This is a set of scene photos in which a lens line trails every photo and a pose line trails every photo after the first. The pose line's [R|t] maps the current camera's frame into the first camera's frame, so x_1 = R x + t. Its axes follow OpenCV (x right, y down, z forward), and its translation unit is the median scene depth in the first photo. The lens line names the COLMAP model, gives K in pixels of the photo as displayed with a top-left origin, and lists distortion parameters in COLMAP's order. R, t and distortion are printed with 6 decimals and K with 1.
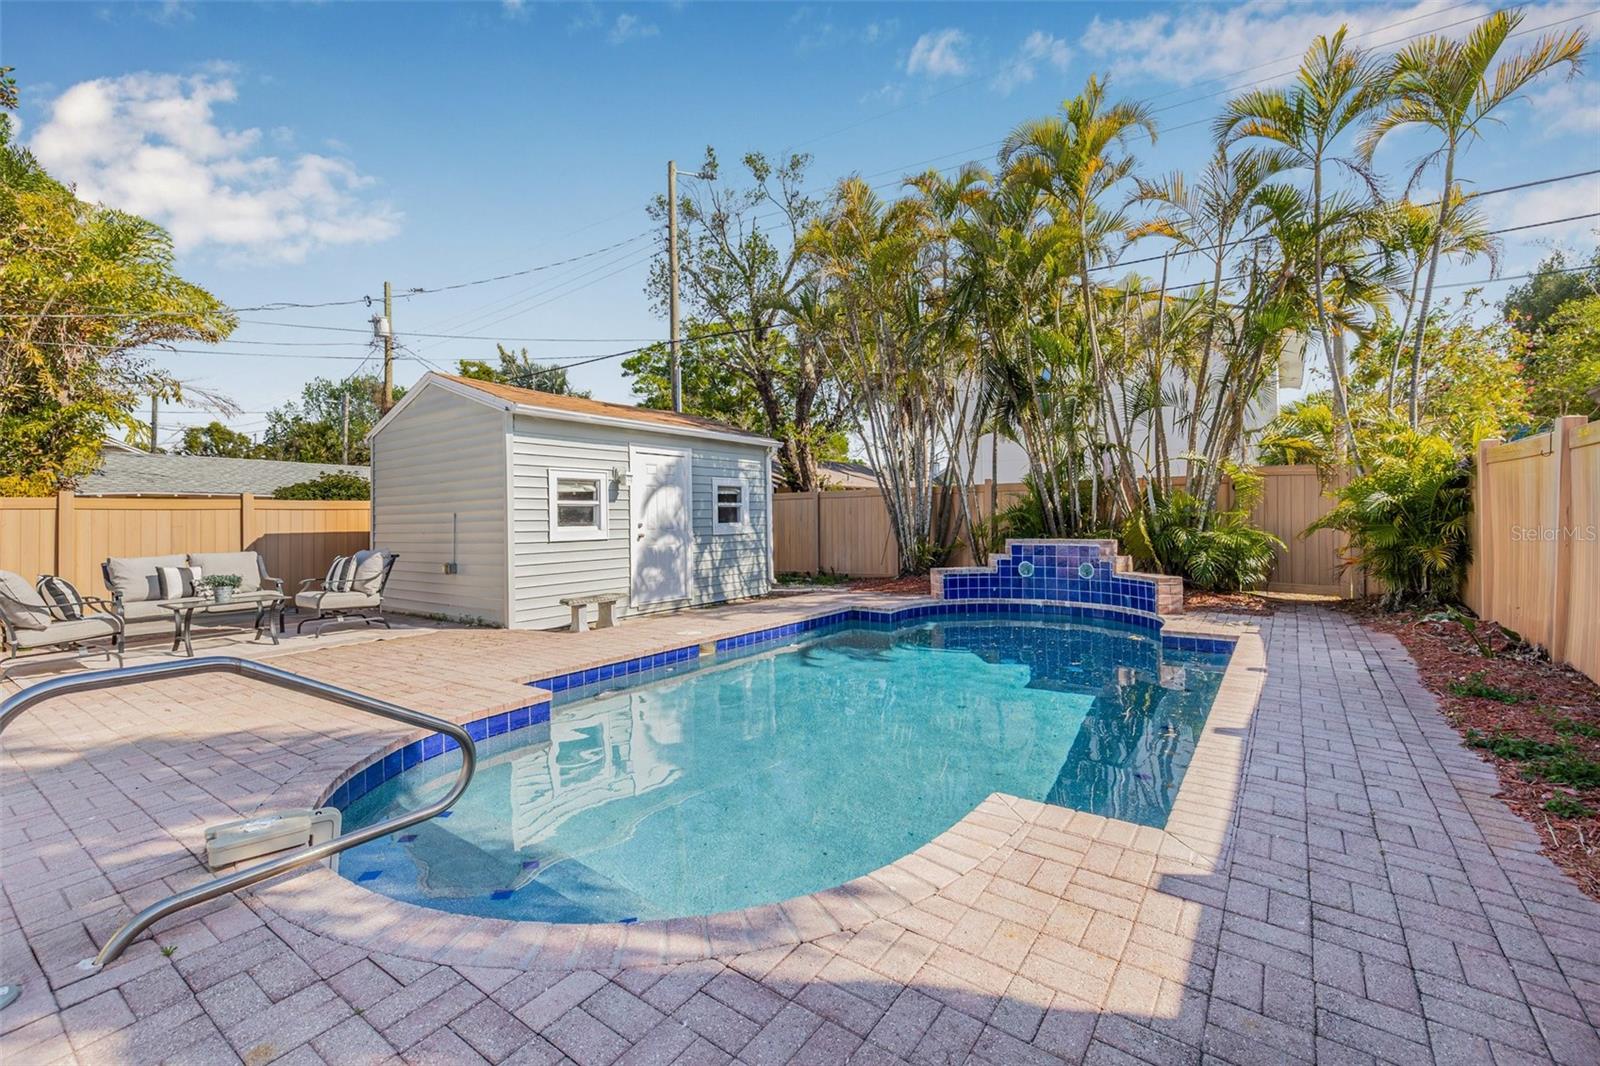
lens RADIAL K [[682.5, 0, 794.4], [0, 682.5, 517.0], [0, 0, 1]] dist [0.001293, 0.000166]
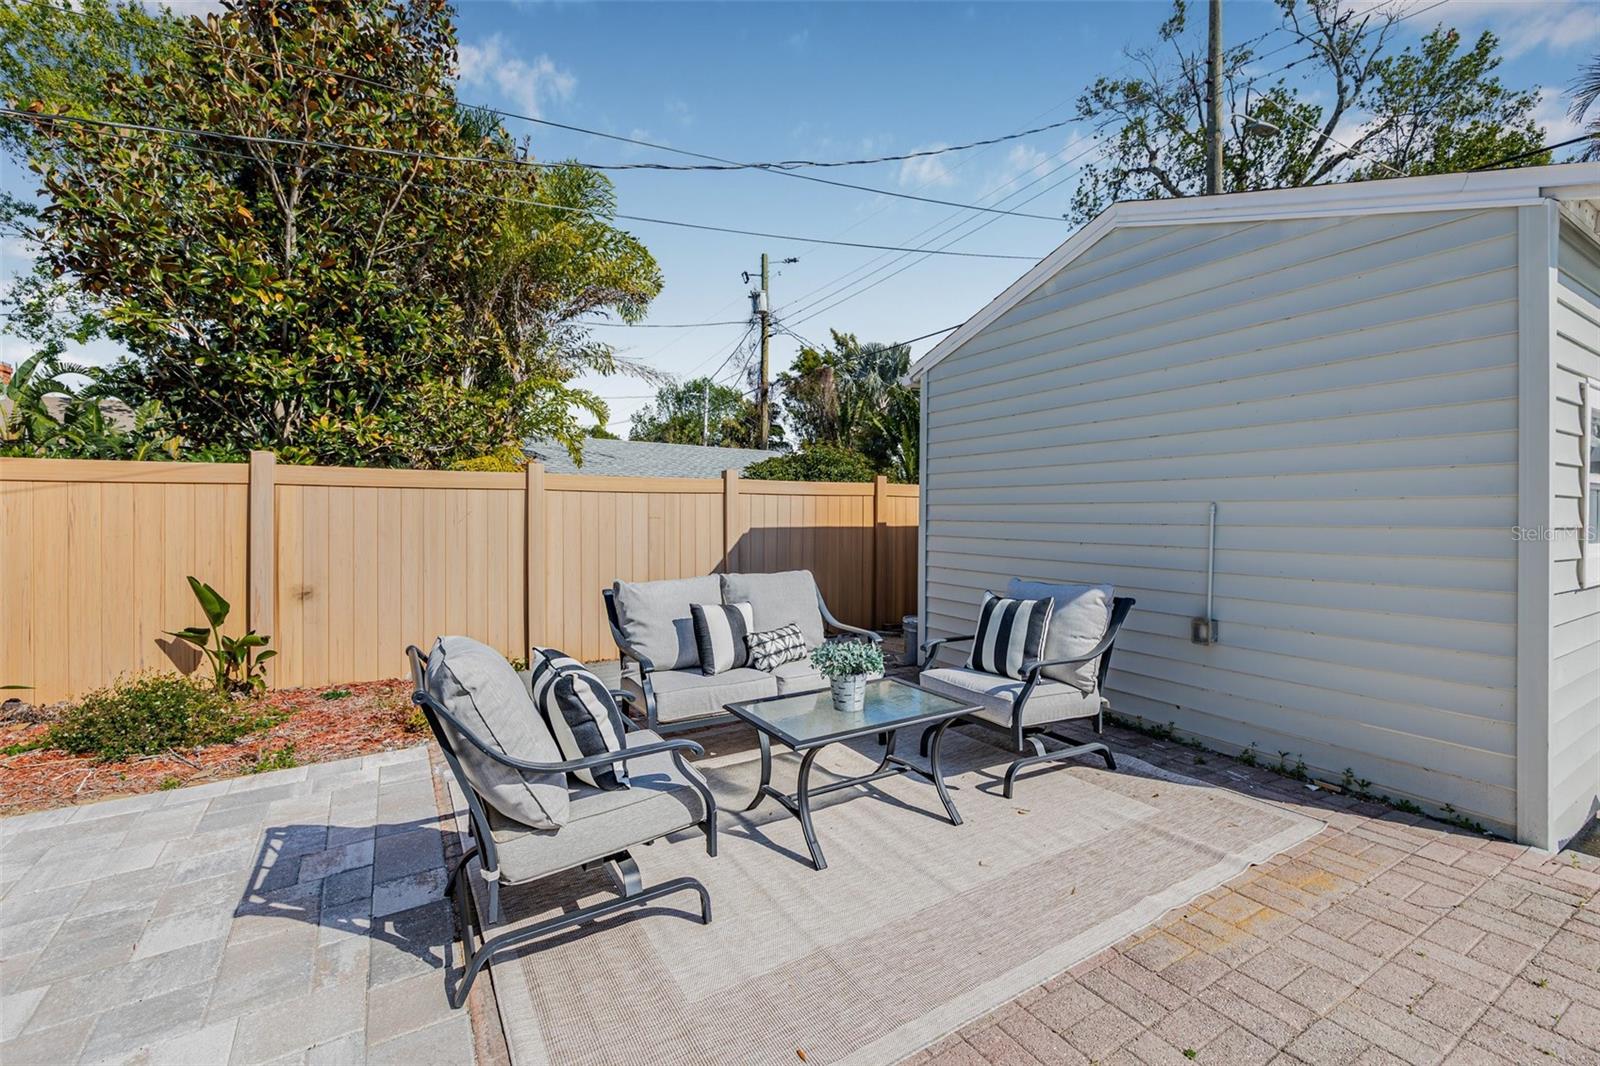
lens RADIAL K [[671.6, 0, 780.0], [0, 671.6, 523.5], [0, 0, 1]] dist [-0.001224, -0.000047]
pose [[0.911117, 0.023874, -0.411456, -0.492314], [-0.014476, 0.999559, 0.025944, 0.000835], [0.411894, -0.017682, 0.911060, 0.425180]]
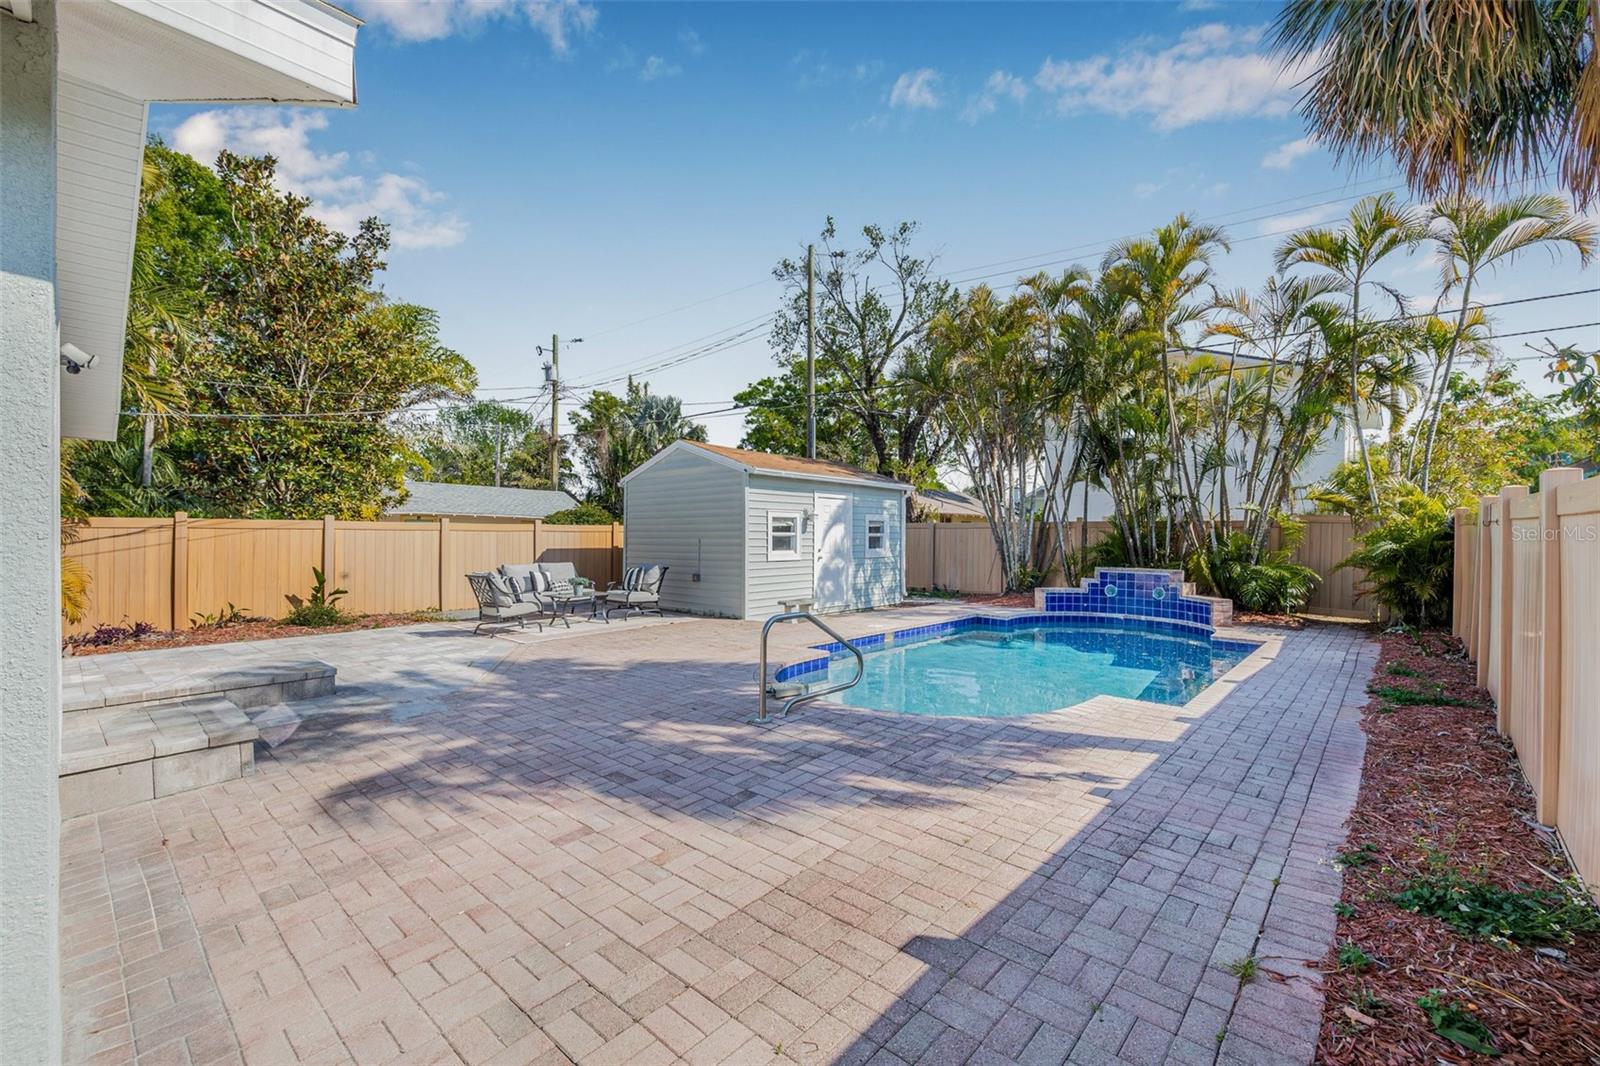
lens RADIAL K [[670.5, 0, 794.0], [0, 670.5, 542.7], [0, 0, 1]] dist [0.000530, 0.000096]
pose [[0.994235, 0.023897, -0.104523, -0.128676], [-0.022338, 0.999622, 0.016056, -0.021968], [0.104867, -0.013629, 0.994393, -0.331911]]
